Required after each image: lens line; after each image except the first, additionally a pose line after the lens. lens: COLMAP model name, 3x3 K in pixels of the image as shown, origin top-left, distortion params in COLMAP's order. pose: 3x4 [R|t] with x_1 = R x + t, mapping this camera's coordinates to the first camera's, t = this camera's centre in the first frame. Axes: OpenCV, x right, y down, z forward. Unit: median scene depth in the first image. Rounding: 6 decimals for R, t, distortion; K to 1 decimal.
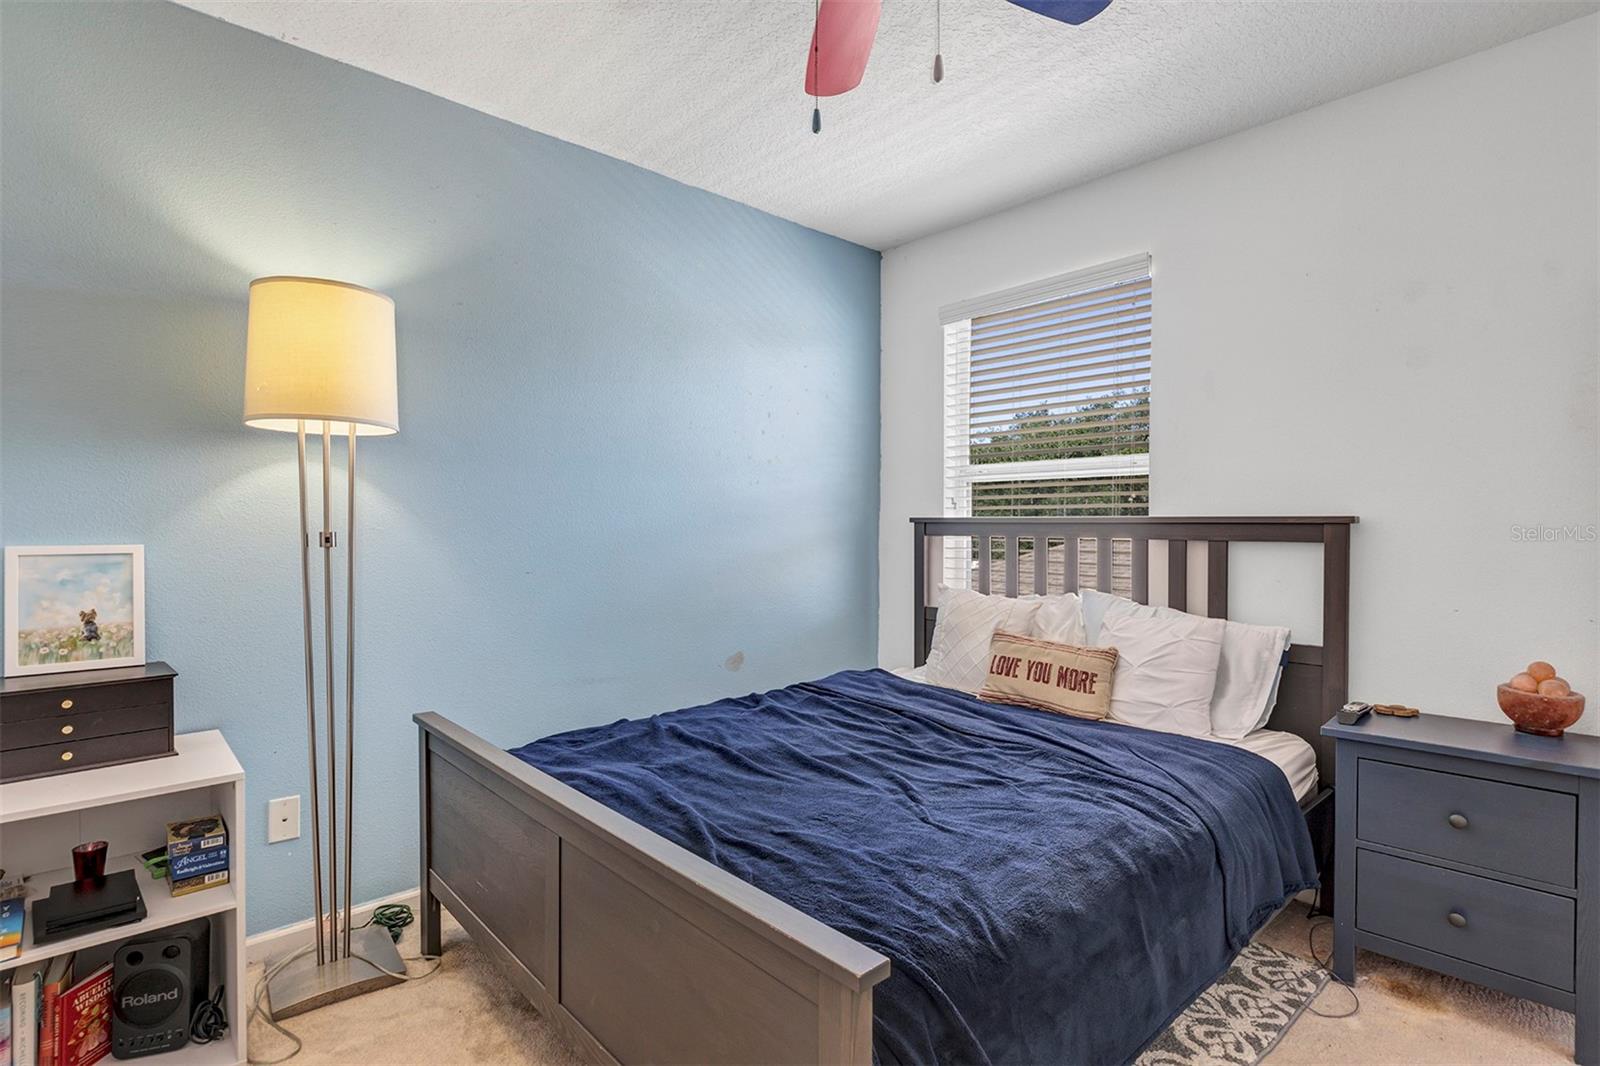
lens RADIAL K [[788.6, 0, 799.2], [0, 788.6, 533.4], [0, 0, 1]] dist [0.000857, 0.000098]
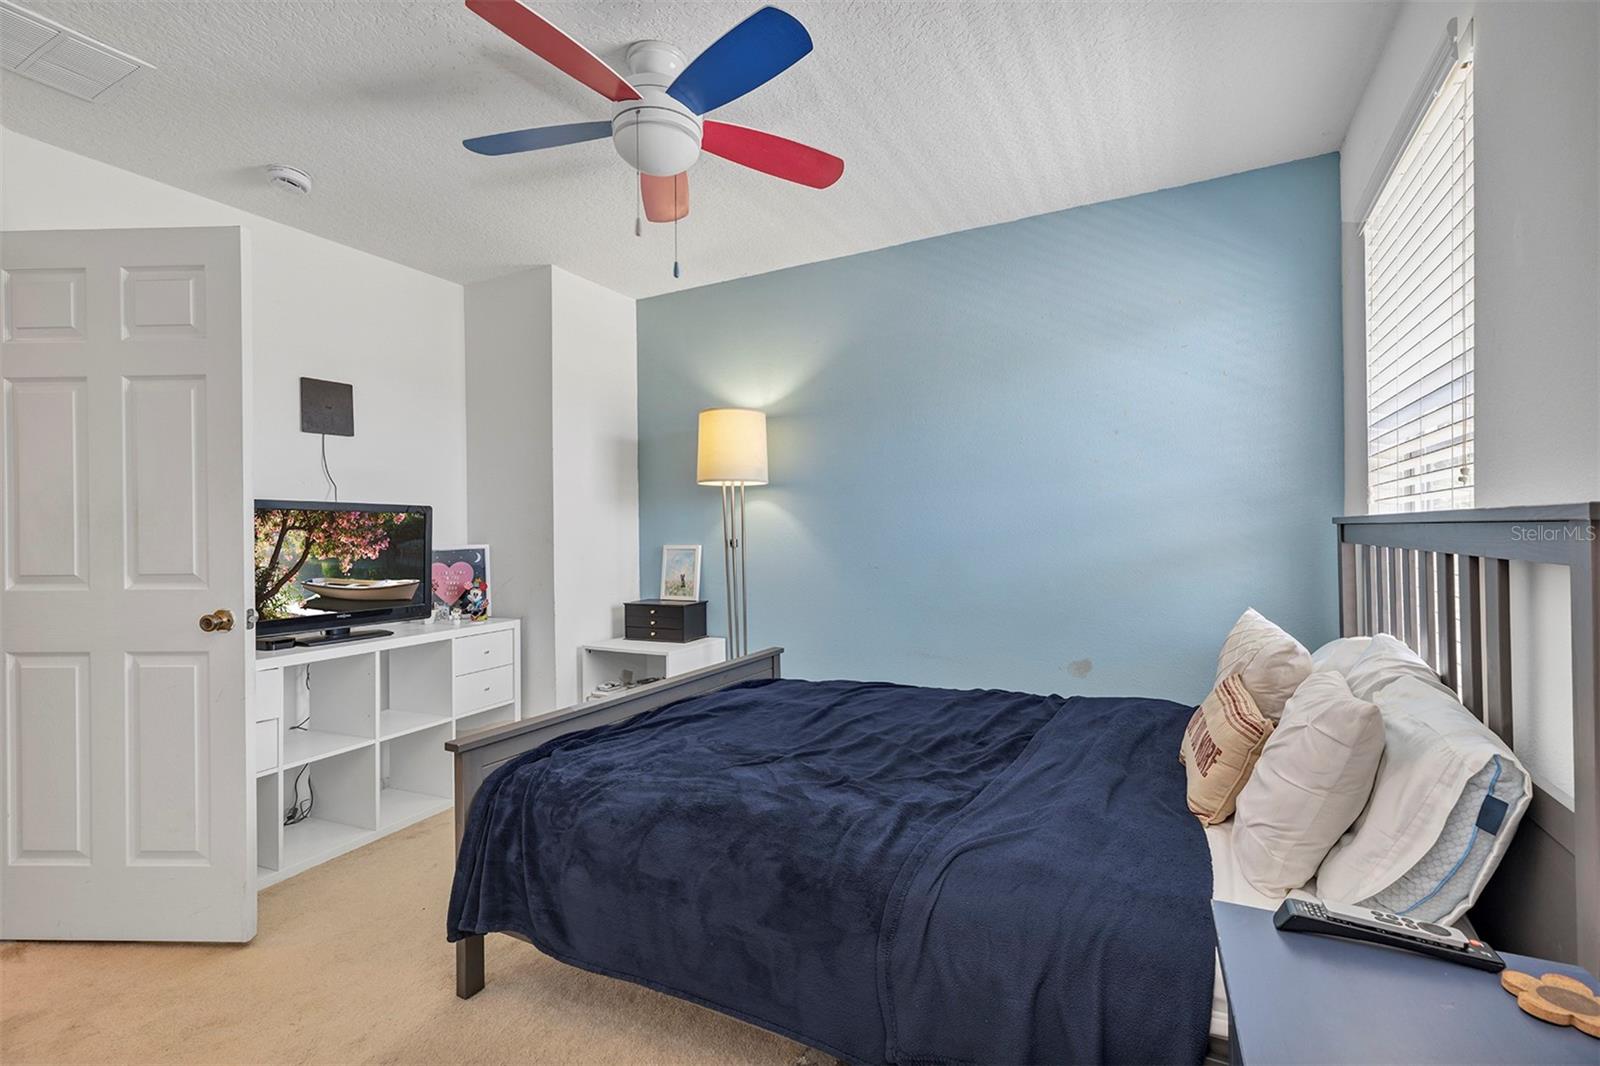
lens RADIAL K [[725.9, 0, 805.9], [0, 725.9, 534.3], [0, 0, 1]] dist [0.007805, -0.000333]
pose [[0.349945, -0.007903, -0.936737, 1.155236], [0.000660, 0.999966, -0.008190, 0.001974], [0.936770, 0.002248, 0.349938, 0.604933]]
